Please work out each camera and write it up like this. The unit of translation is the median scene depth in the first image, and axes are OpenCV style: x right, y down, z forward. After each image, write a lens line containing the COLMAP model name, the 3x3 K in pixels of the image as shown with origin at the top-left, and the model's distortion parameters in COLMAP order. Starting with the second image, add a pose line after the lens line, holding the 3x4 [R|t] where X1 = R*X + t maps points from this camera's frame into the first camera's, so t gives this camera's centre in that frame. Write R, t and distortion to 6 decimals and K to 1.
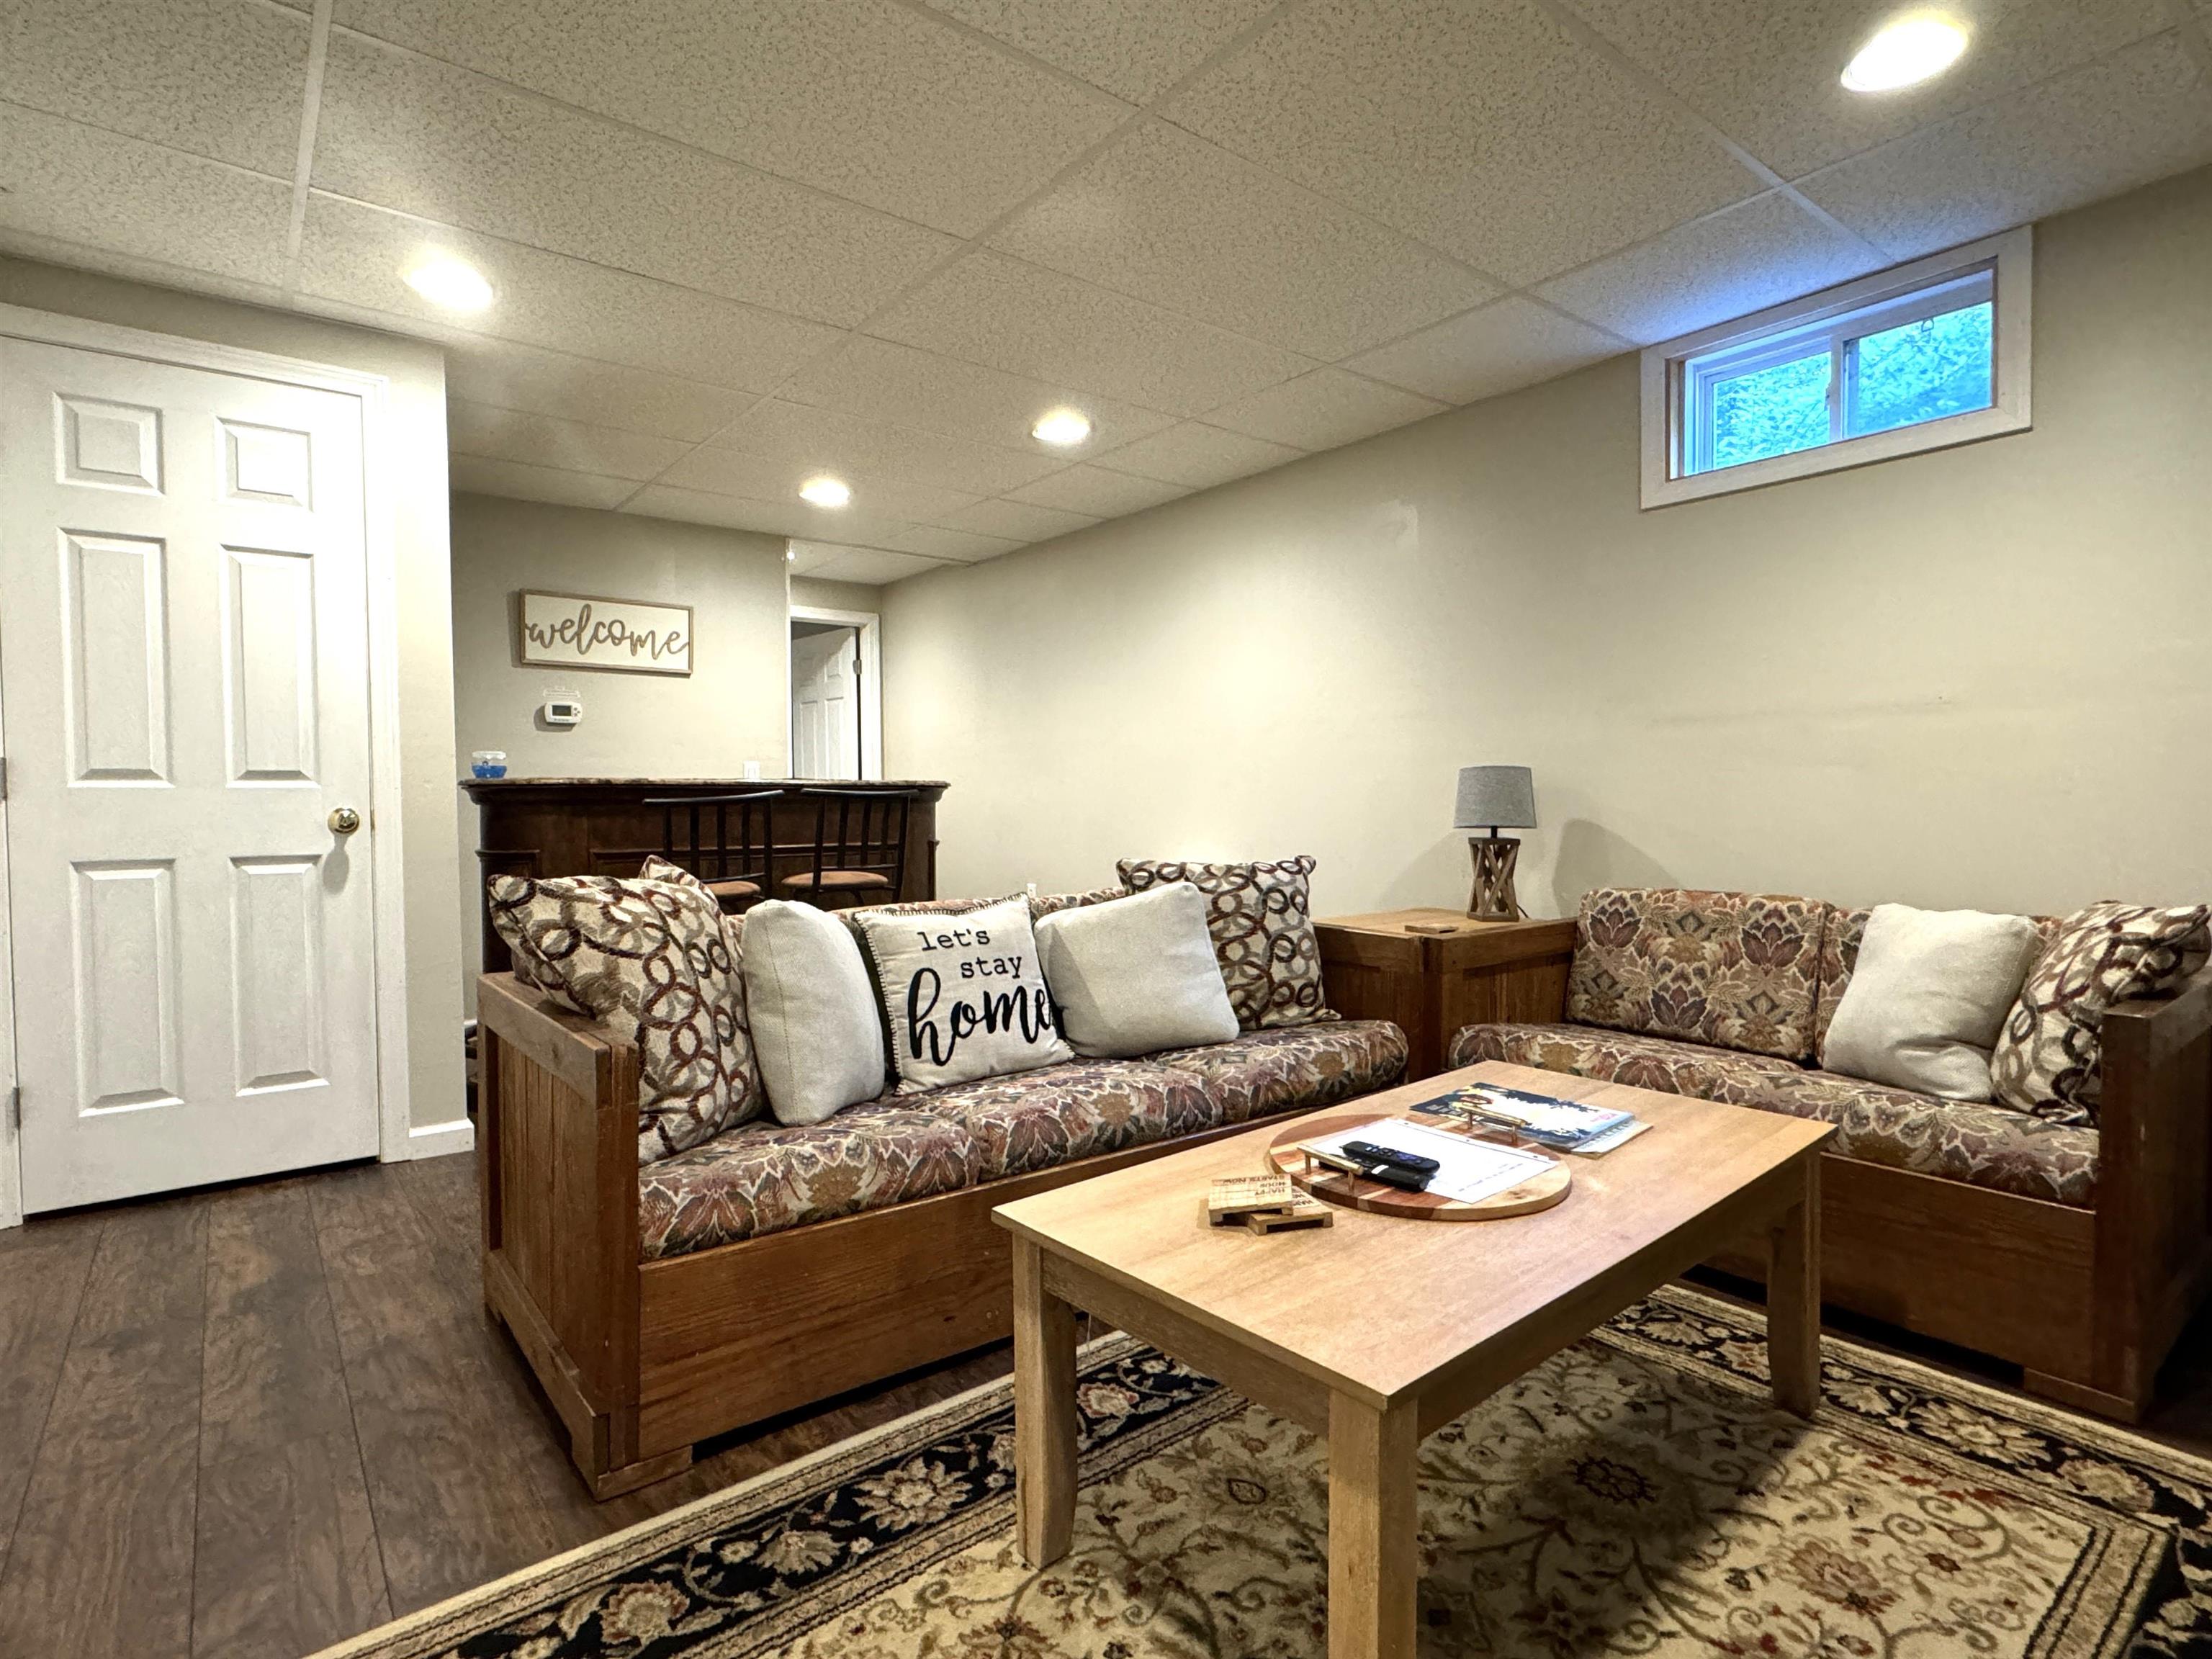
lens RADIAL K [[1130.8, 0, 1105.4], [0, 1130.8, 828.2], [0, 0, 1]] dist [-0.001766, -0.000239]
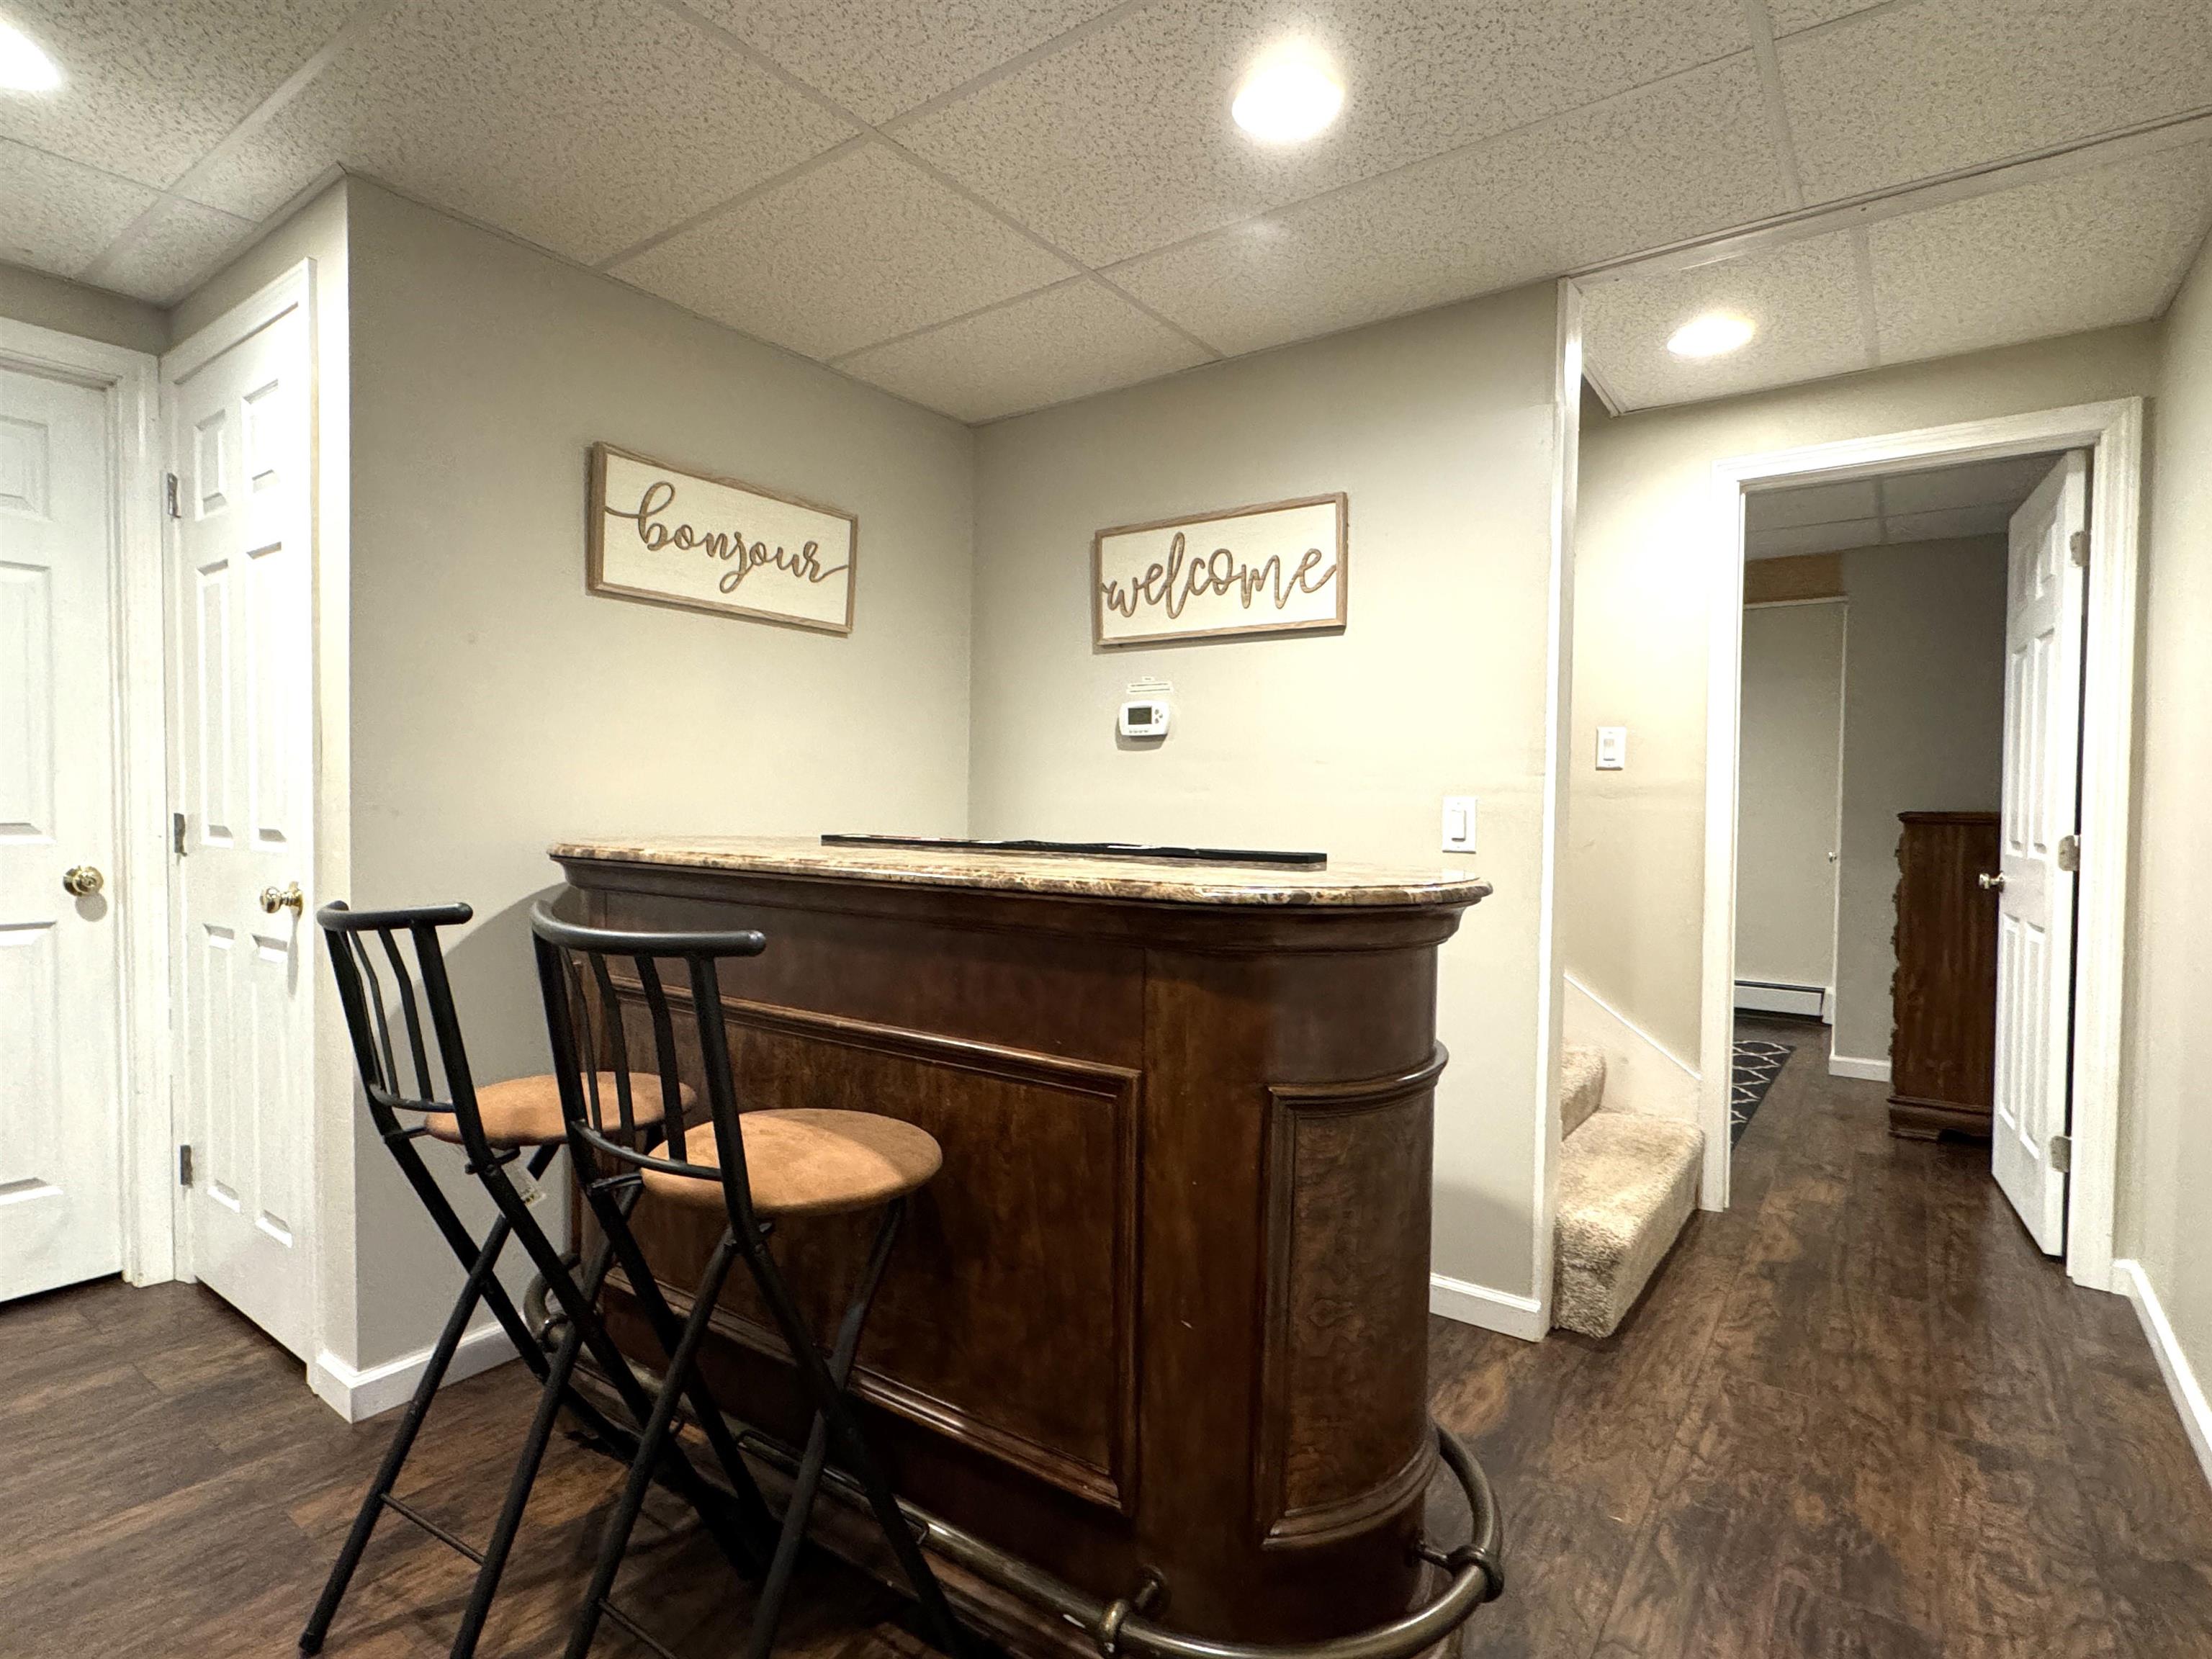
lens RADIAL K [[1130.8, 0, 1105.6], [0, 1130.8, 830.1], [0, 0, 1]] dist [-0.001766, -0.000239]
pose [[0.271965, 0.038069, -0.961554, 0.112901], [-0.033307, 0.998991, 0.030130, -0.057957], [0.961731, 0.023832, 0.272959, 0.803412]]
